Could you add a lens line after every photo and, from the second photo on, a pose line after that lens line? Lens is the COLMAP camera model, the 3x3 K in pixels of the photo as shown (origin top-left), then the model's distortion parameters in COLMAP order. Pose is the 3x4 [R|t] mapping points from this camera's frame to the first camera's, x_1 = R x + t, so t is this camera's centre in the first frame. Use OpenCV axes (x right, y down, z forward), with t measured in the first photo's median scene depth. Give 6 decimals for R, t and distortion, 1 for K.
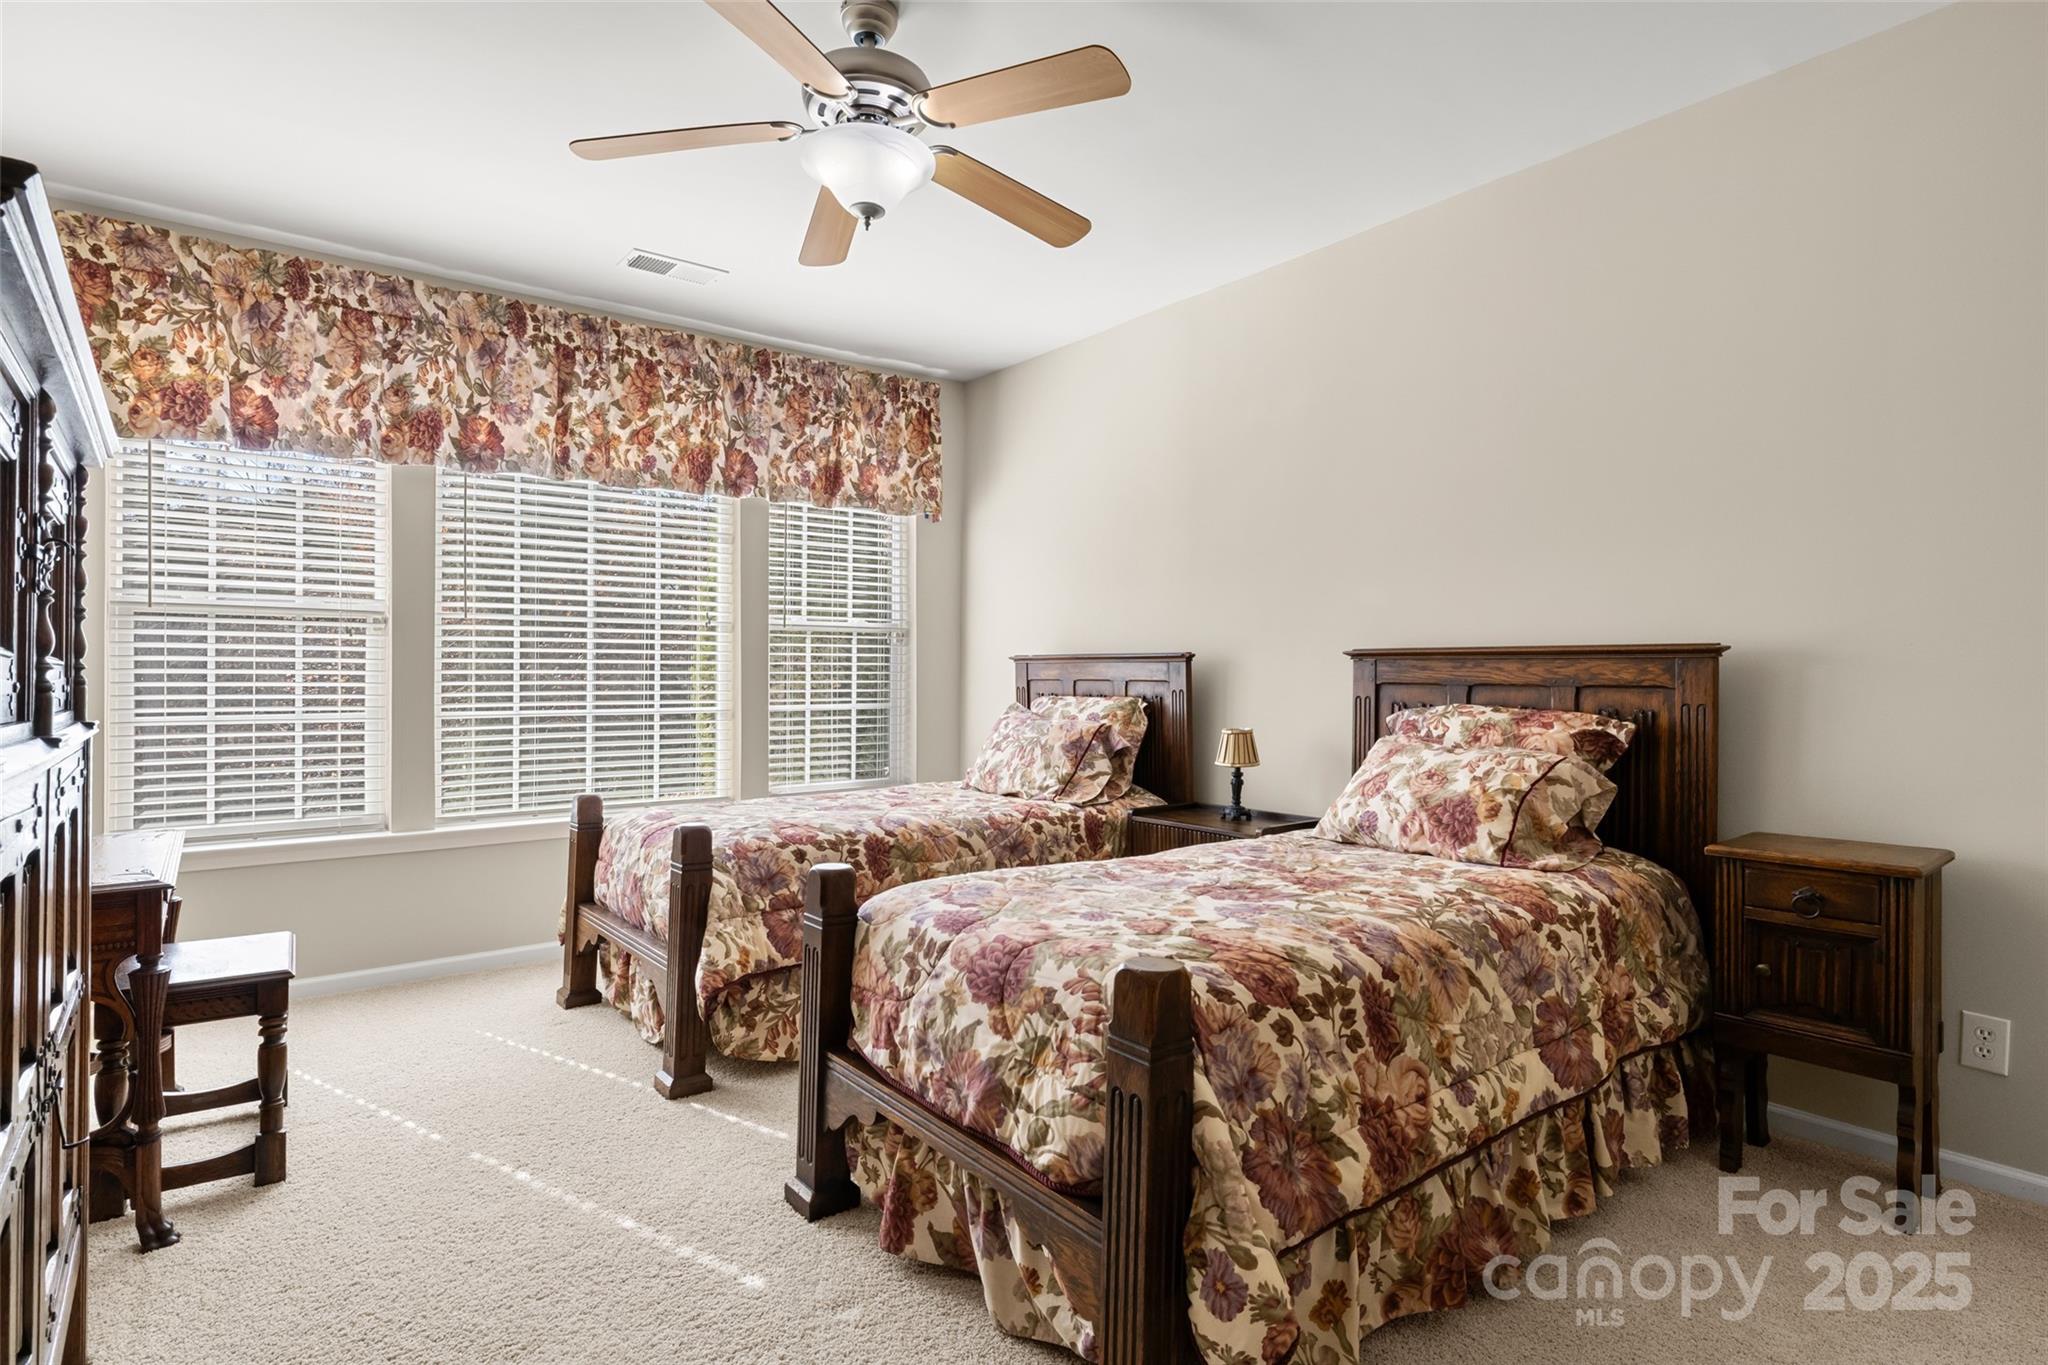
lens RADIAL K [[1066.6, 0, 1023.8], [0, 1066.6, 676.3], [0, 0, 1]] dist [-0.000552, -0.000109]
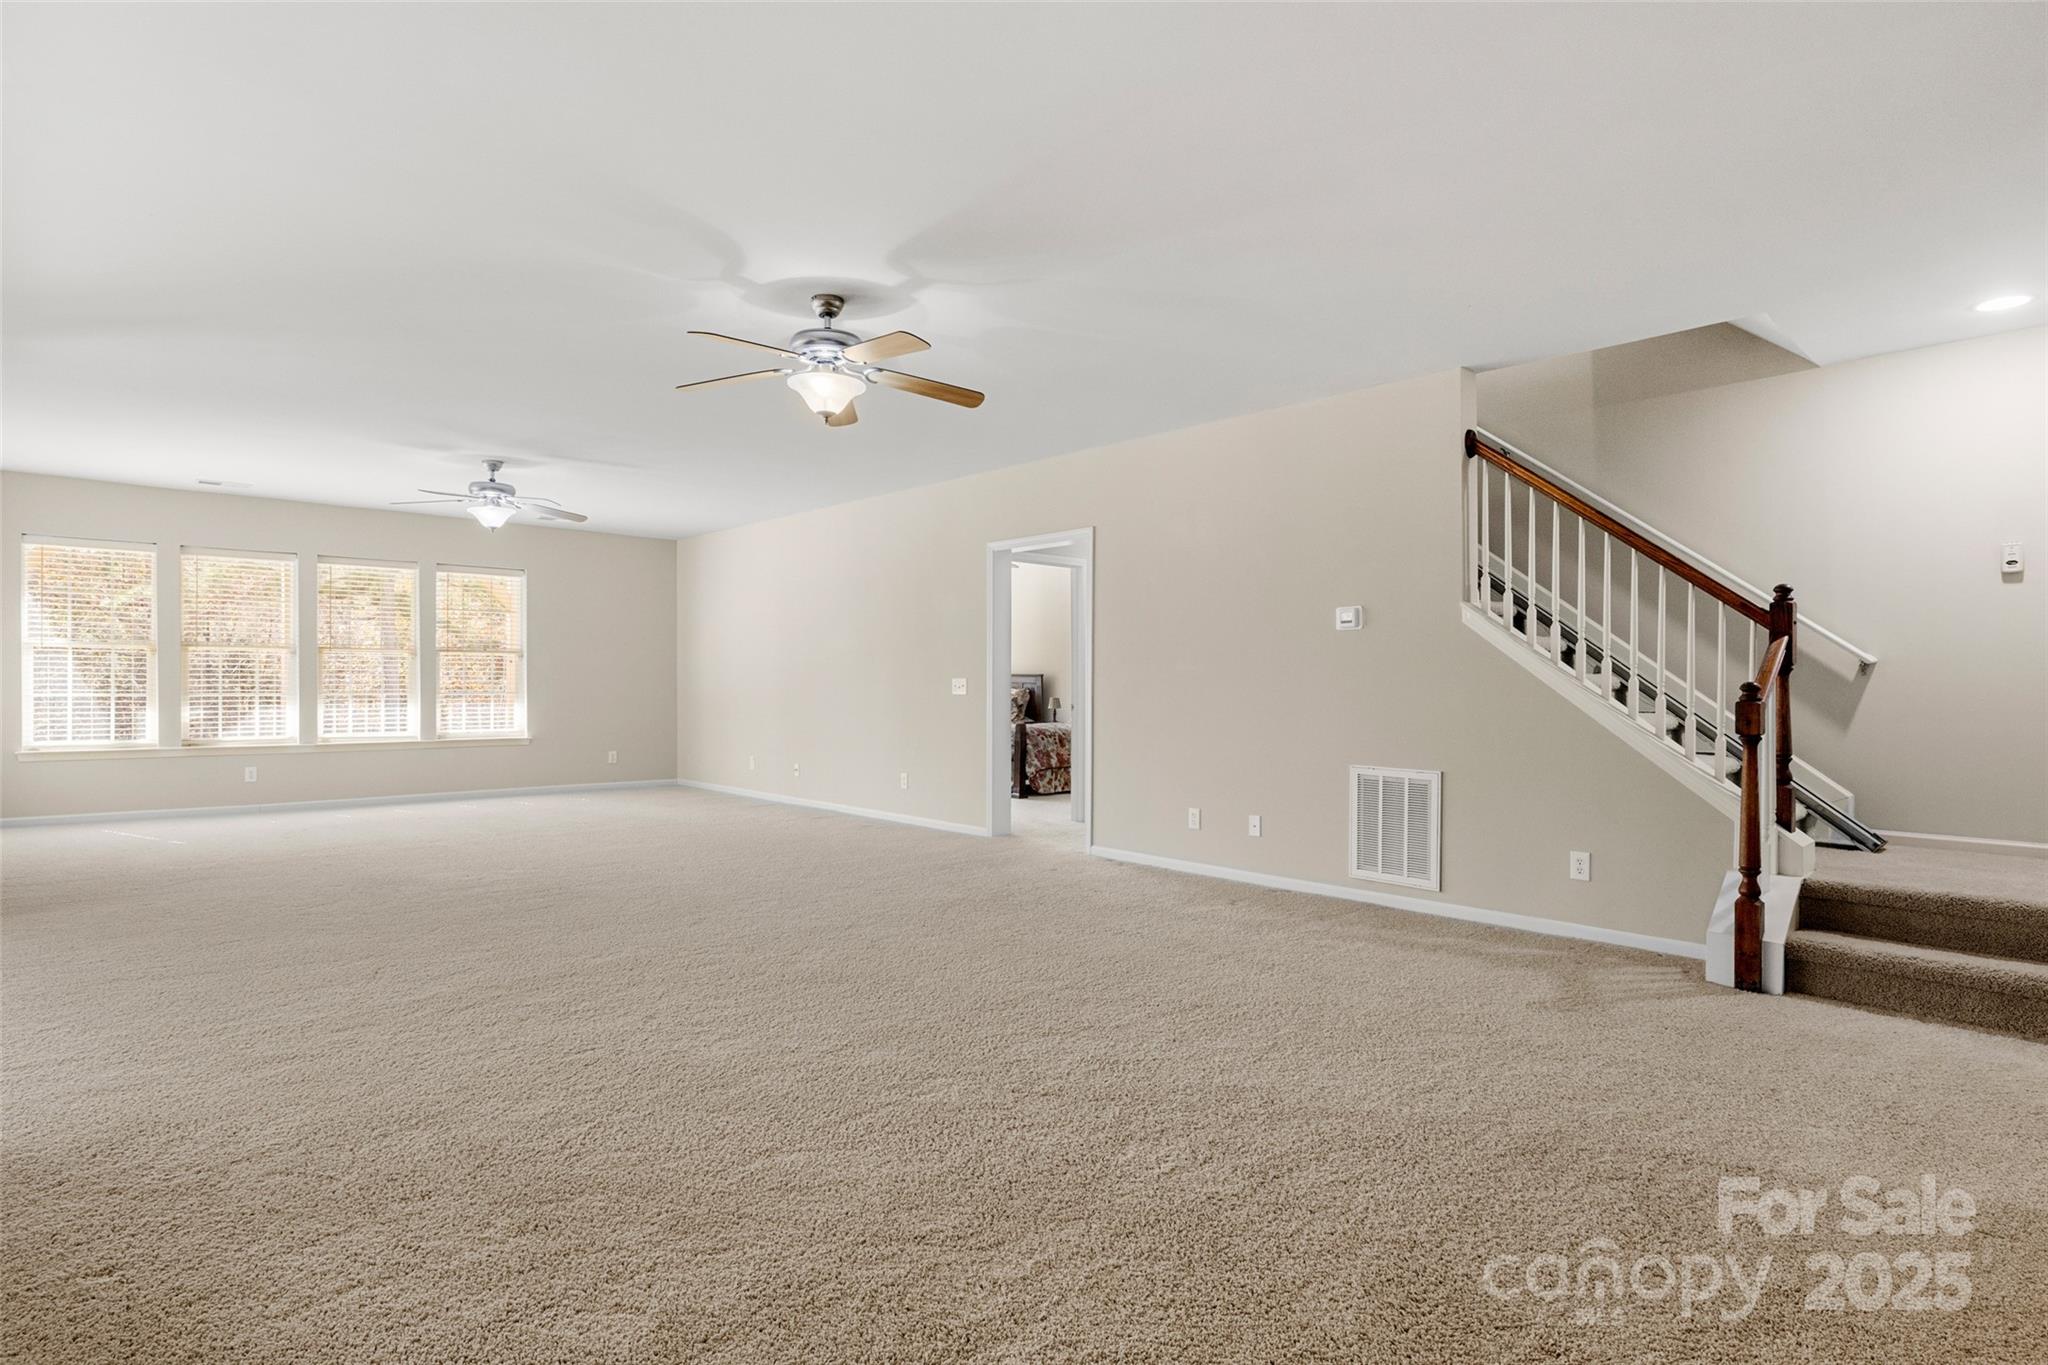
lens RADIAL K [[1066.6, 0, 1023.6], [0, 1066.6, 681.9], [0, 0, 1]] dist [-0.000552, -0.000109]
pose [[0.997025, -0.006326, 0.076814, -0.157640], [0.005958, 0.999970, 0.005025, -0.016949], [-0.076843, -0.004552, 0.997033, -2.364862]]
